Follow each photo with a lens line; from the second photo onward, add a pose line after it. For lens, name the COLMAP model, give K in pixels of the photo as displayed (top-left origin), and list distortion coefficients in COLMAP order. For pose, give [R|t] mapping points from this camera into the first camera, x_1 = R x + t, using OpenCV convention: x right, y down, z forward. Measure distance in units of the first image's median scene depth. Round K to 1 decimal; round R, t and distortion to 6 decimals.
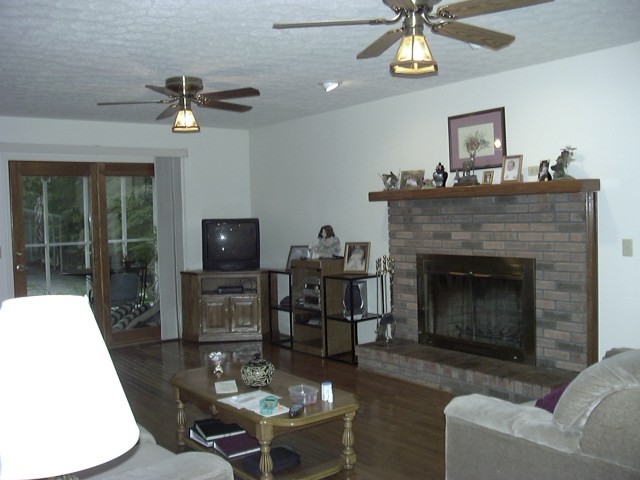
lens RADIAL K [[653.0, 0, 321.2], [0, 653.0, 239.8], [0, 0, 1]] dist [-0.001617, 0.000000]
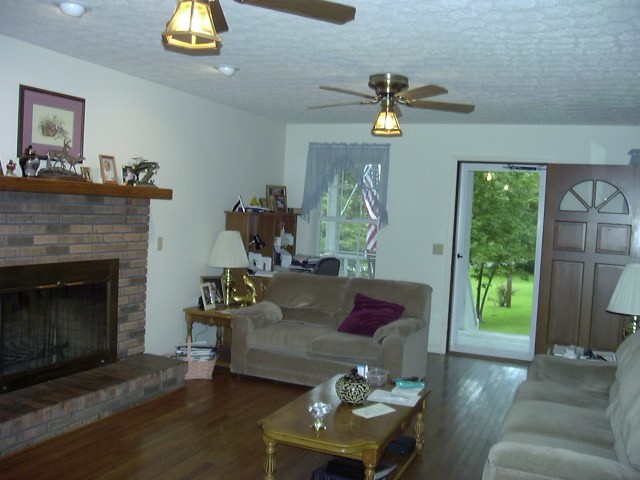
lens RADIAL K [[653.0, 0, 321.2], [0, 653.0, 239.9], [0, 0, 1]] dist [-0.001617, 0.000000]
pose [[-0.476215, -0.039393, 0.878446, -0.686936], [-0.003414, 0.999071, 0.042952, -0.043625], [-0.879322, 0.017455, -0.475907, 1.123351]]
